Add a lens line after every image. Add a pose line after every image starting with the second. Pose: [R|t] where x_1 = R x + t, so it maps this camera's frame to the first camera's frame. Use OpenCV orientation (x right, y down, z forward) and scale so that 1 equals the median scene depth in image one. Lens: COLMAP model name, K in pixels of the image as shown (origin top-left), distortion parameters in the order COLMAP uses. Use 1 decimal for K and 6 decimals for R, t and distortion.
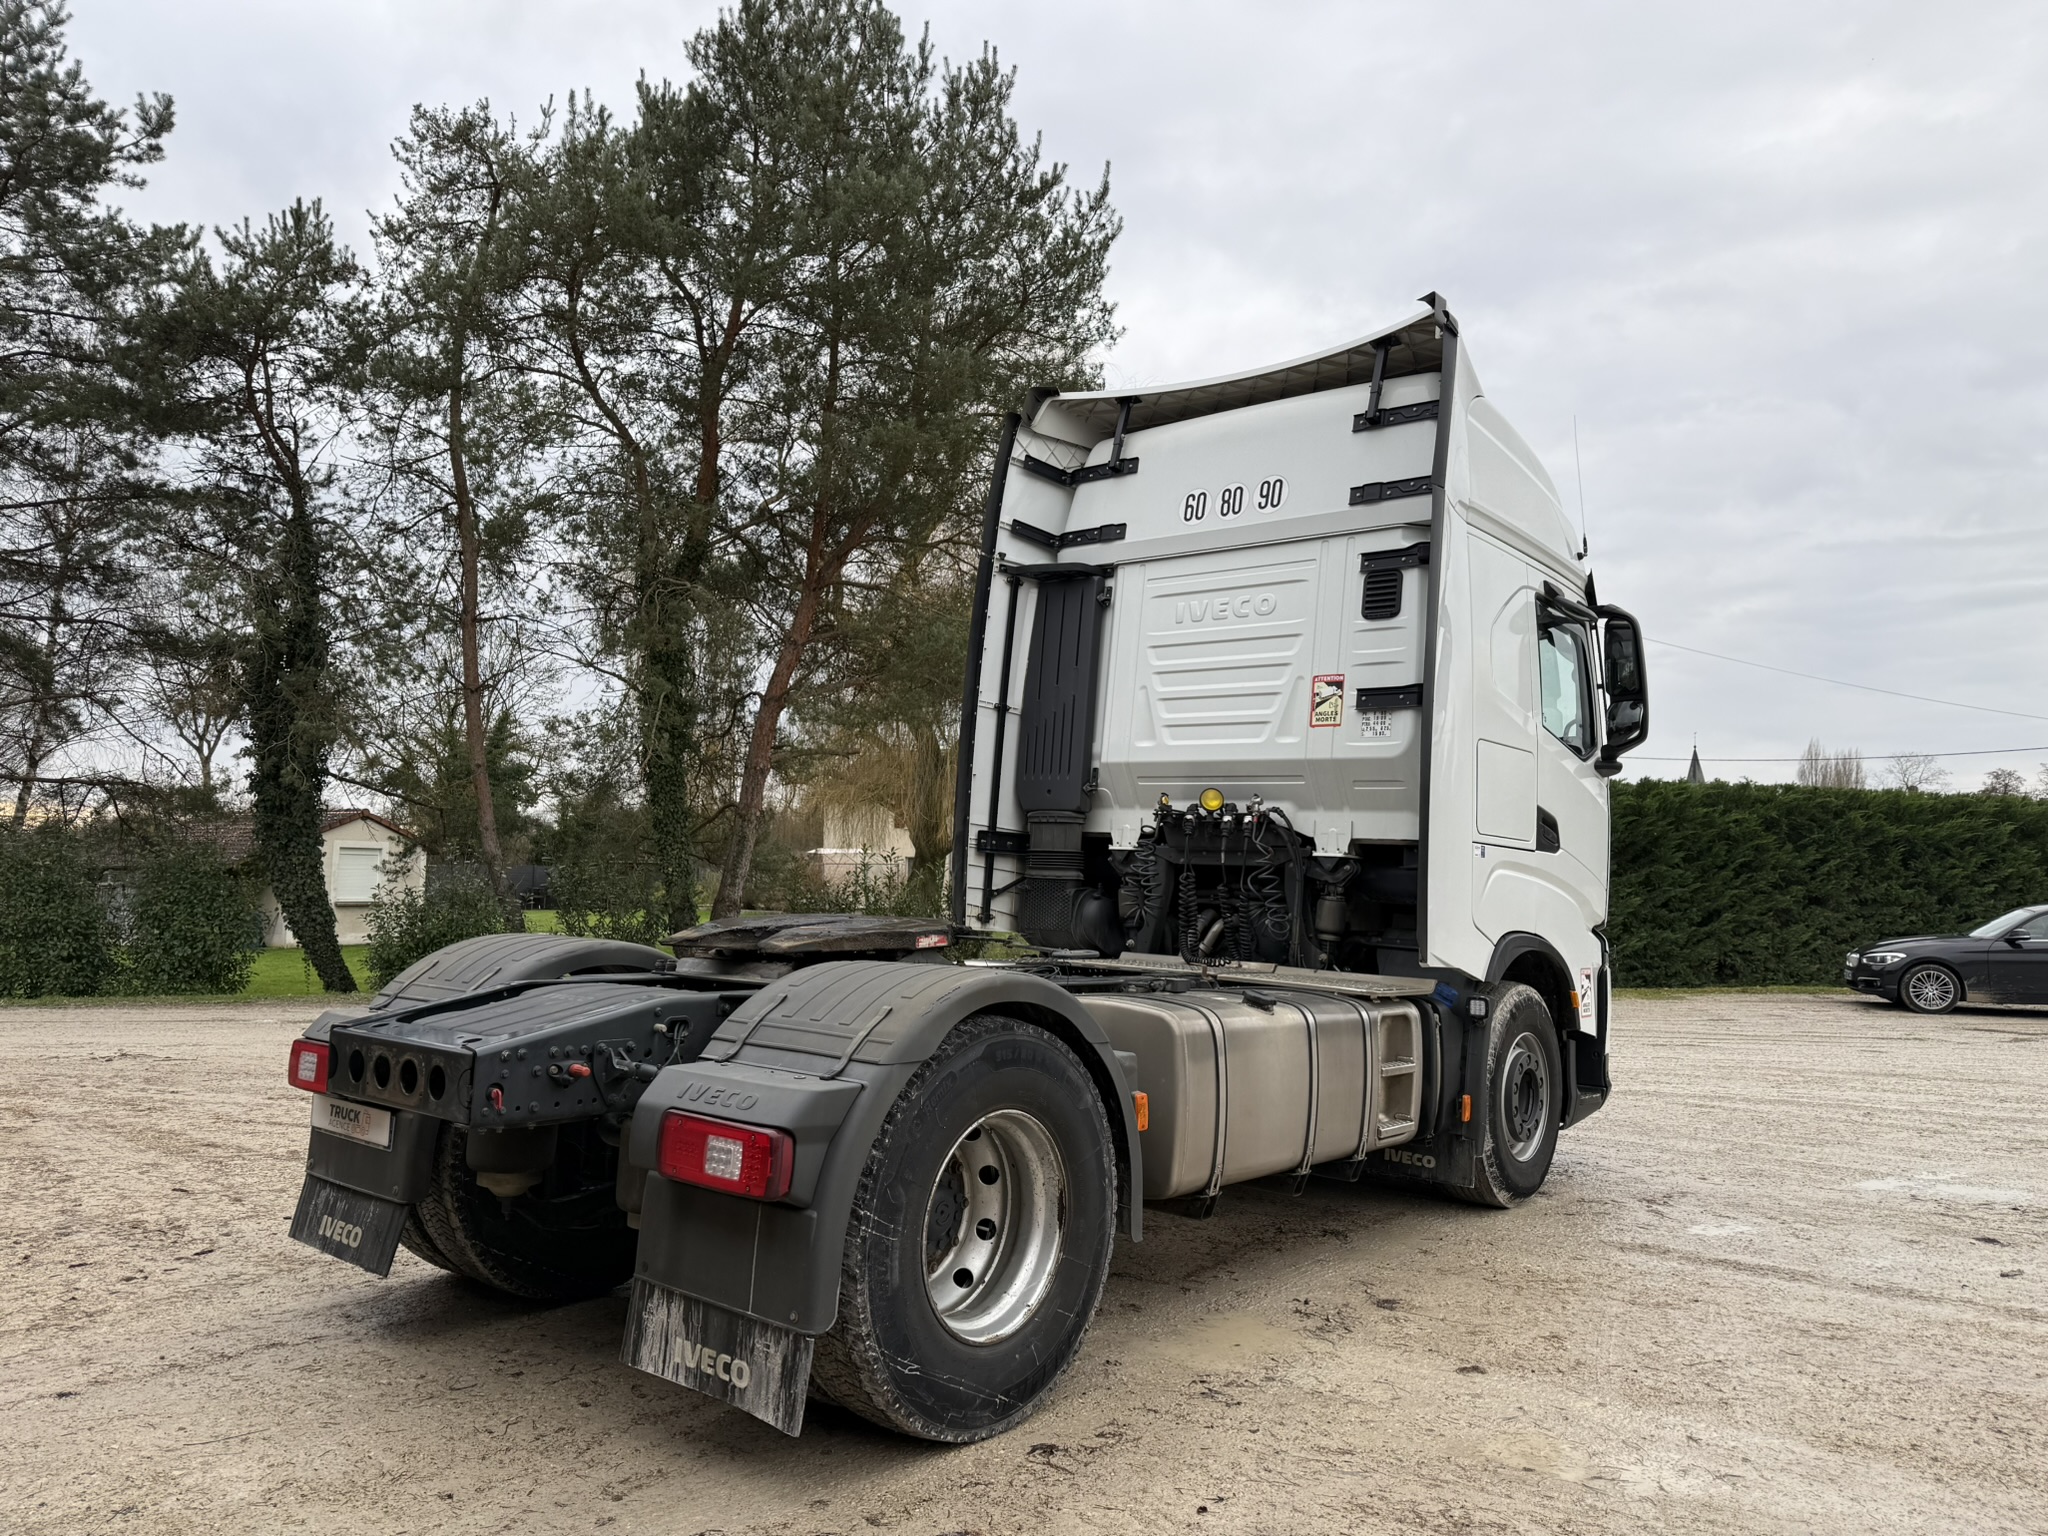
lens RADIAL K [[1435.3, 0, 1019.0], [0, 1435.3, 768.9], [0, 0, 1]] dist [0.030541, -0.032973]
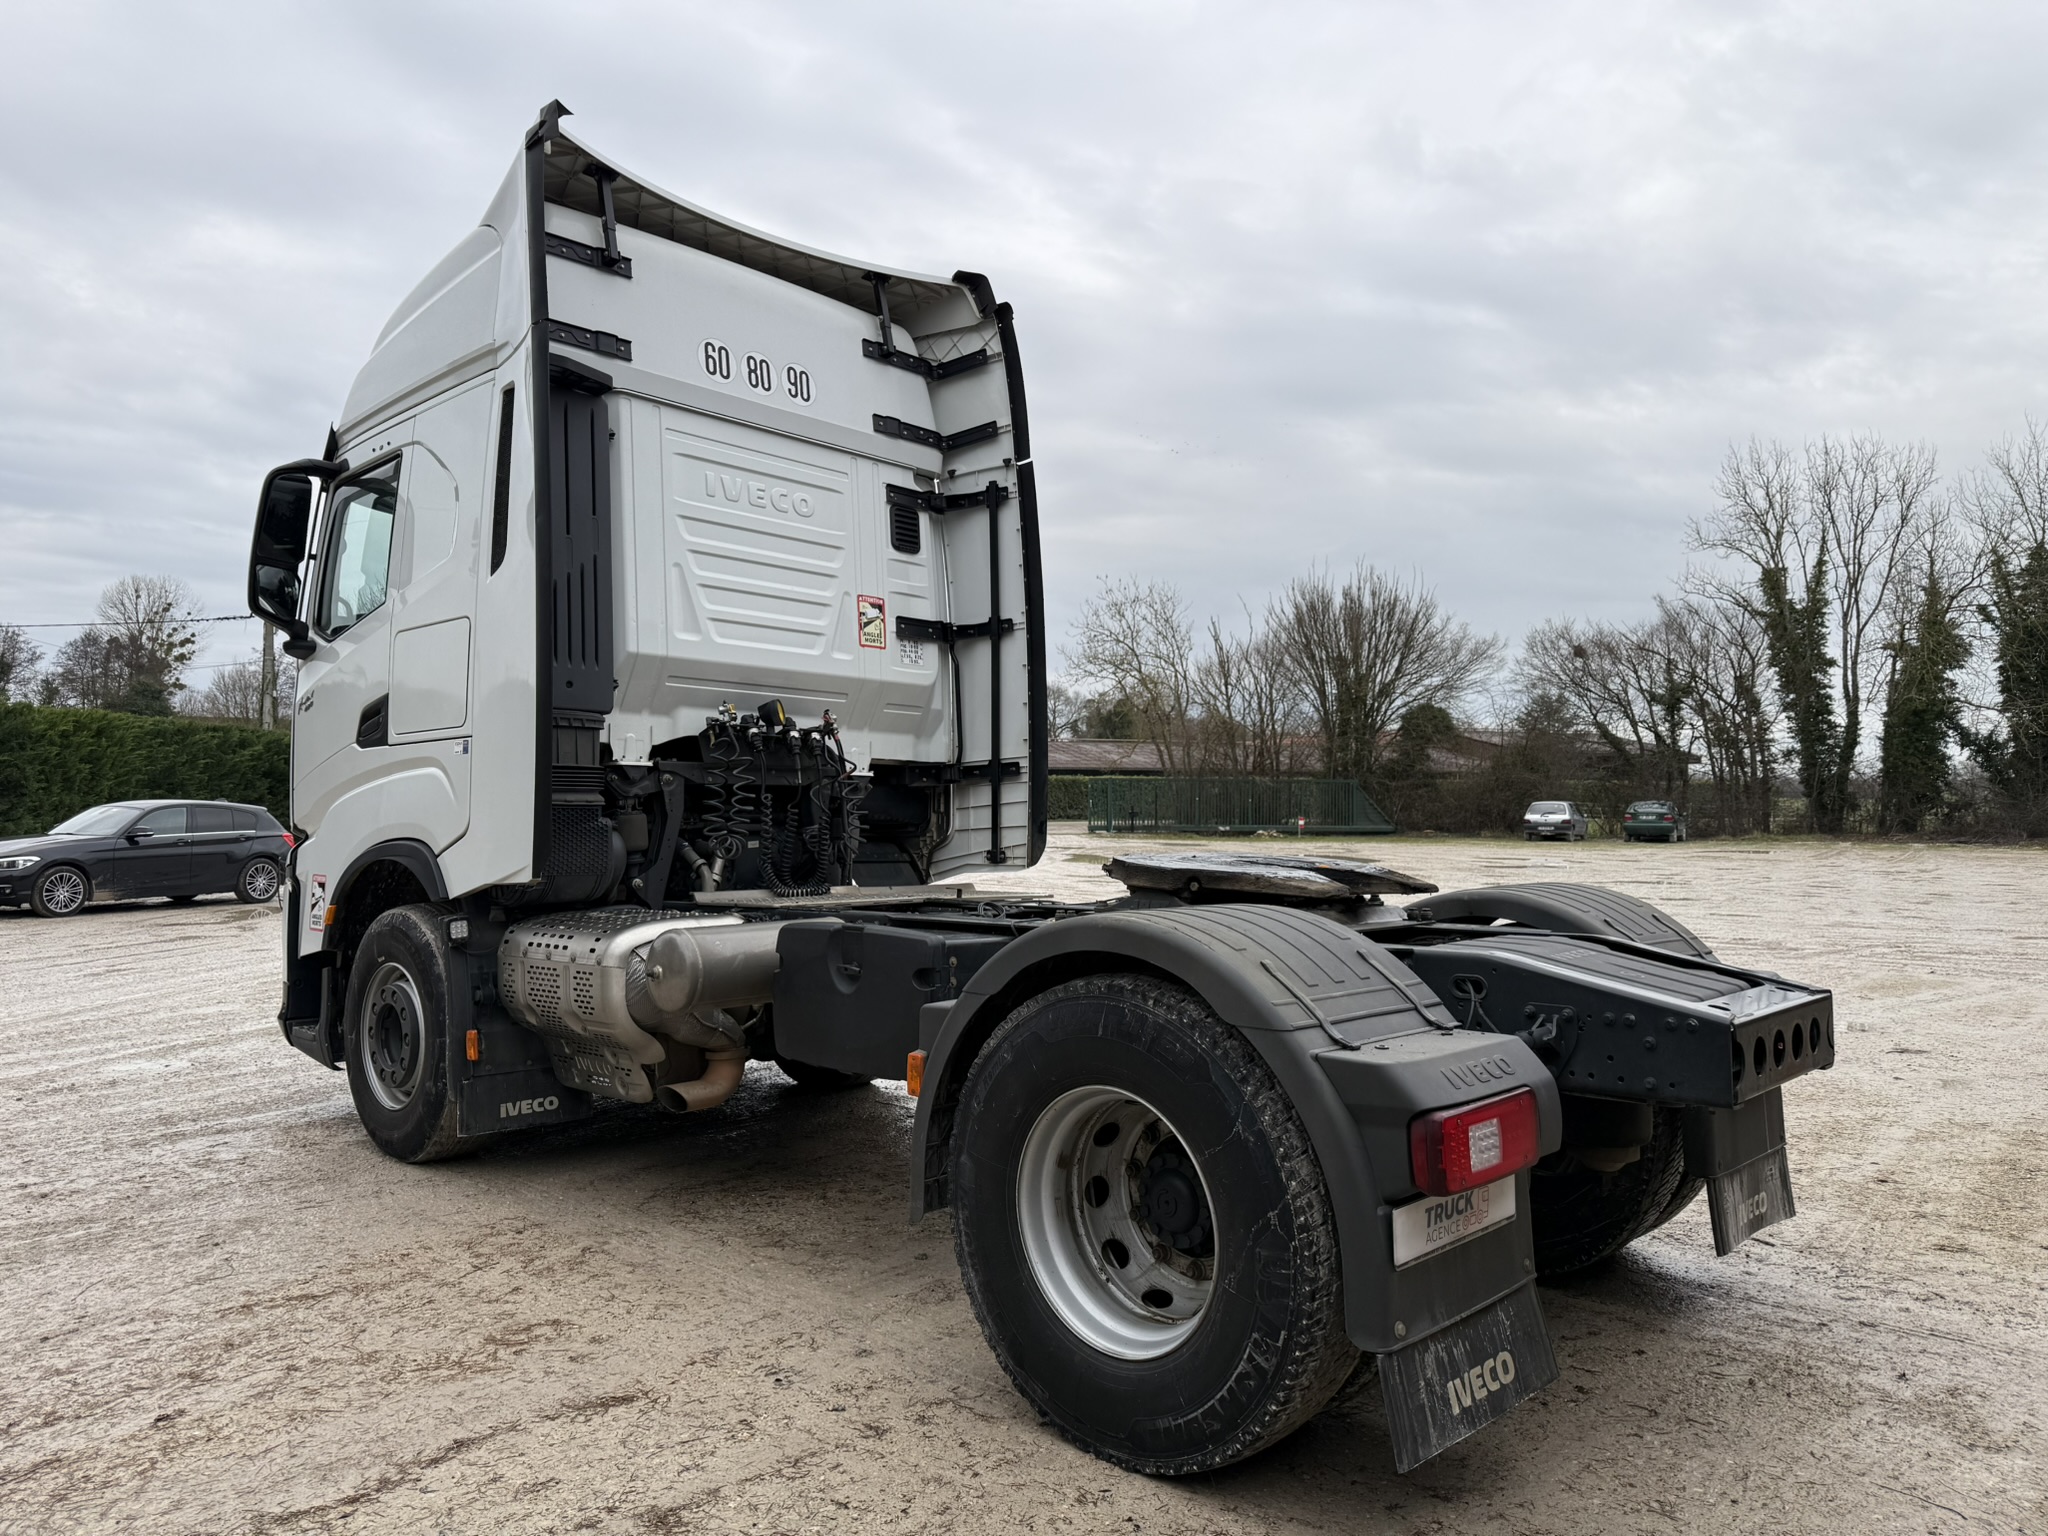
lens RADIAL K [[1435.3, 0, 1012.9], [0, 1435.3, 765.7], [0, 0, 1]] dist [0.030541, -0.032973]
pose [[0.065043, 0.007387, 0.997855, -0.706953], [-0.082307, 0.996605, -0.002013, 0.042194], [-0.994482, -0.081999, 0.065430, 0.748014]]
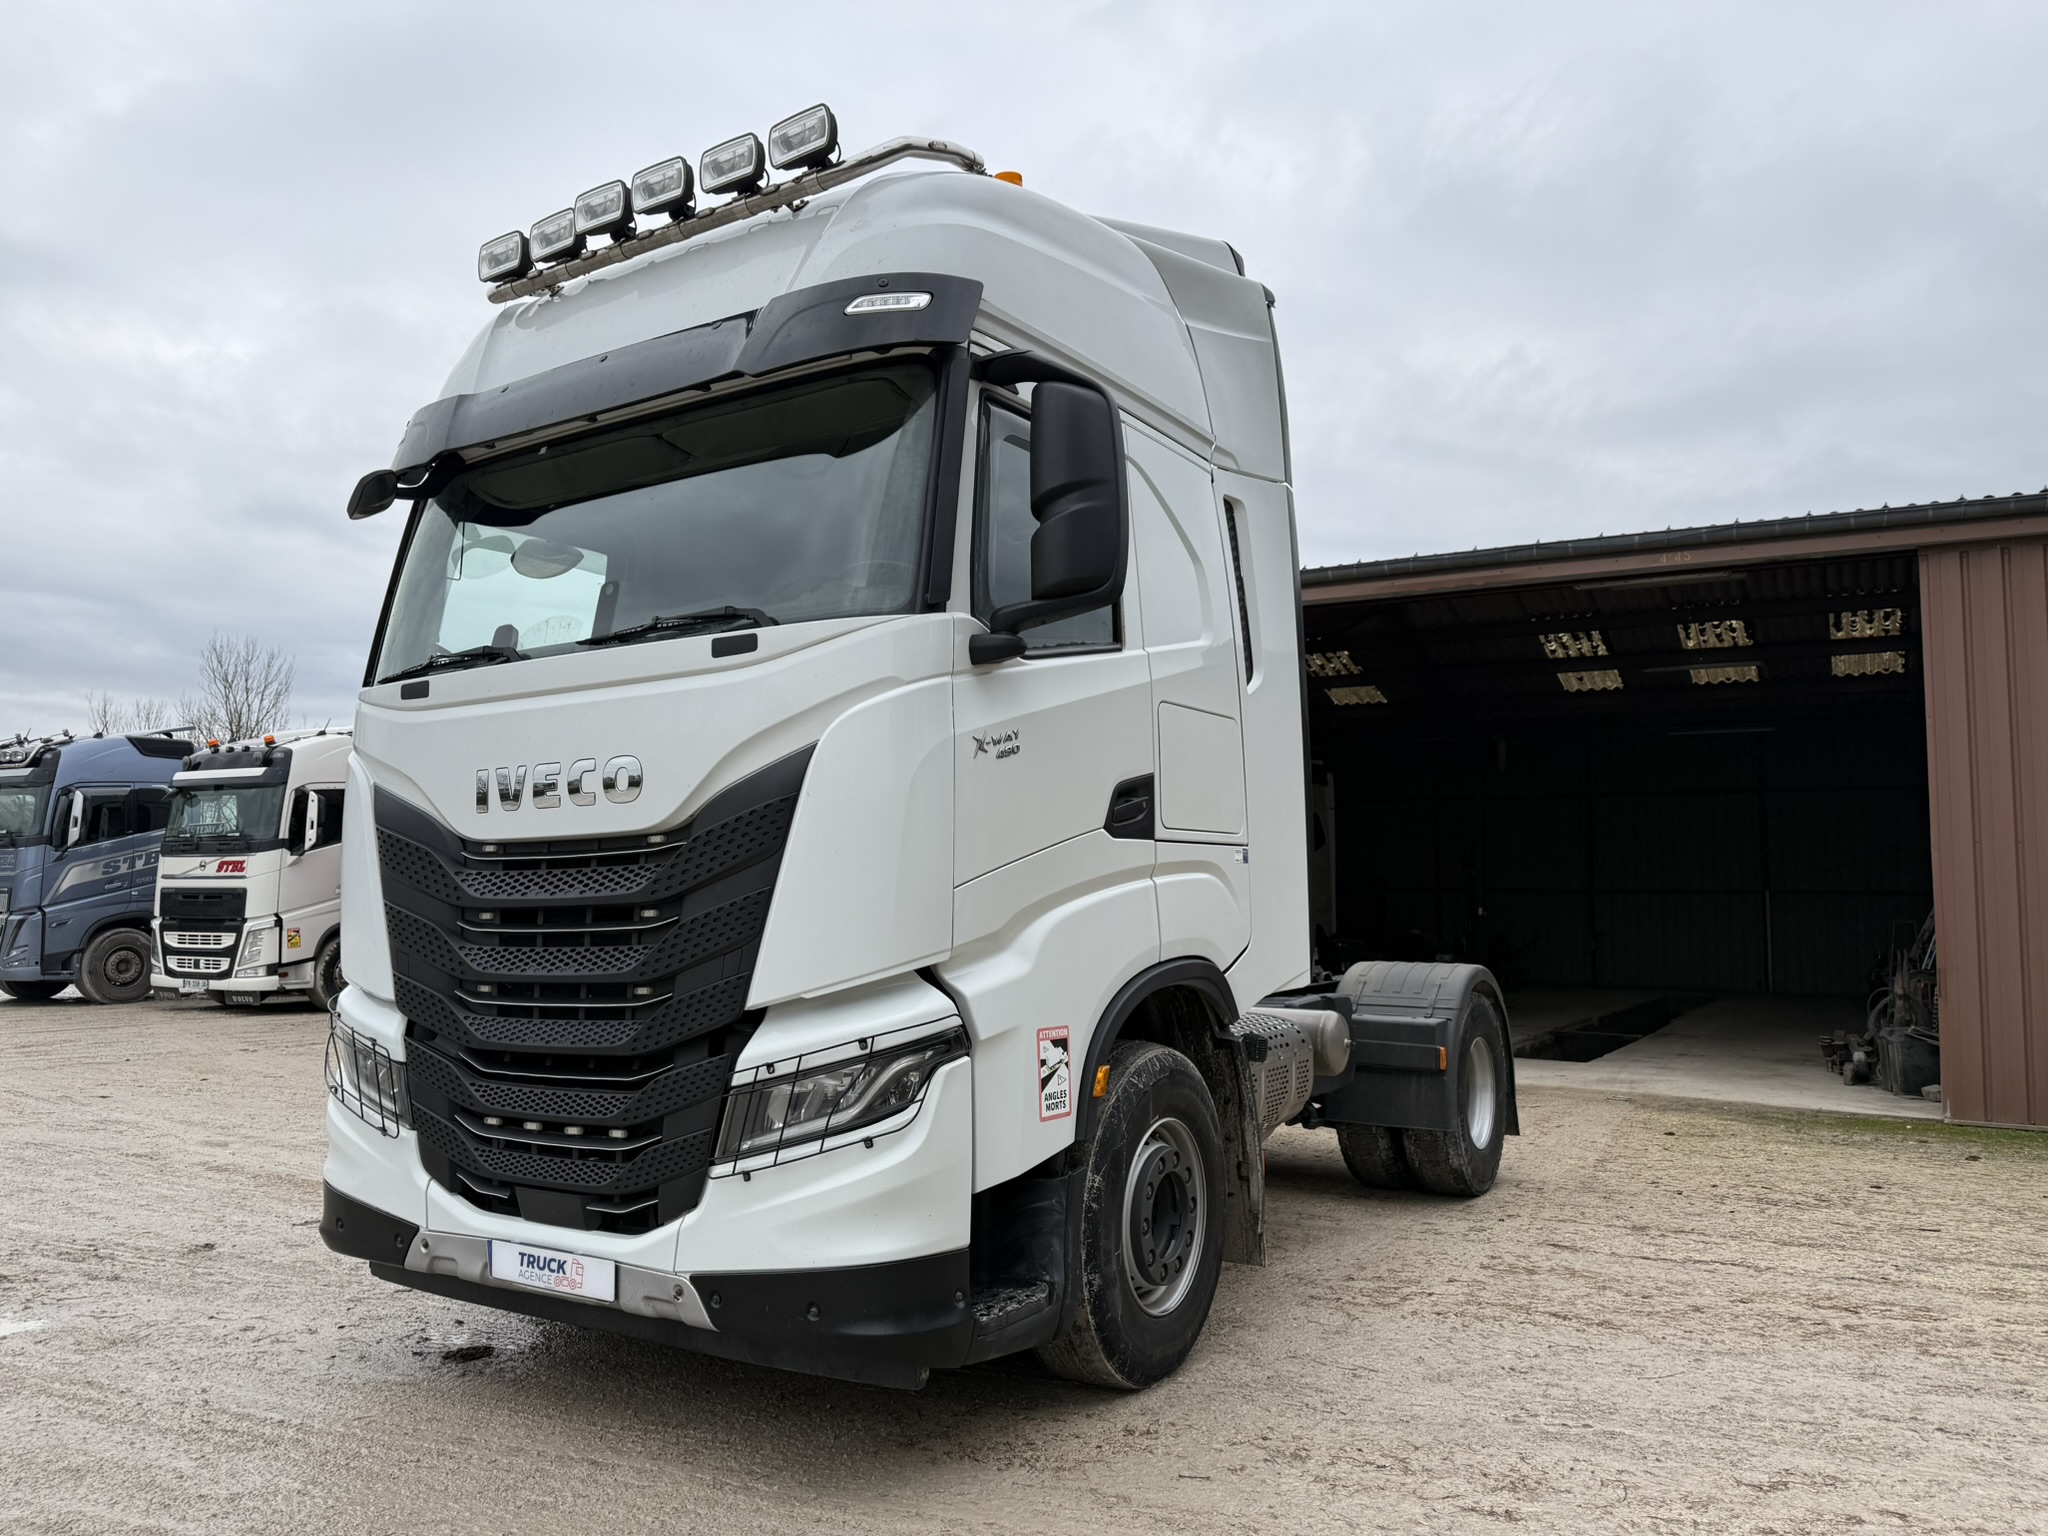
lens RADIAL K [[1435.3, 0, 1016.6], [0, 1435.3, 776.8], [0, 0, 1]] dist [0.030541, -0.032973]
pose [[-0.990162, -0.044969, -0.132501, 0.219844], [-0.021212, 0.984247, -0.175520, 0.141918], [0.138307, -0.170982, -0.975518, 1.754797]]
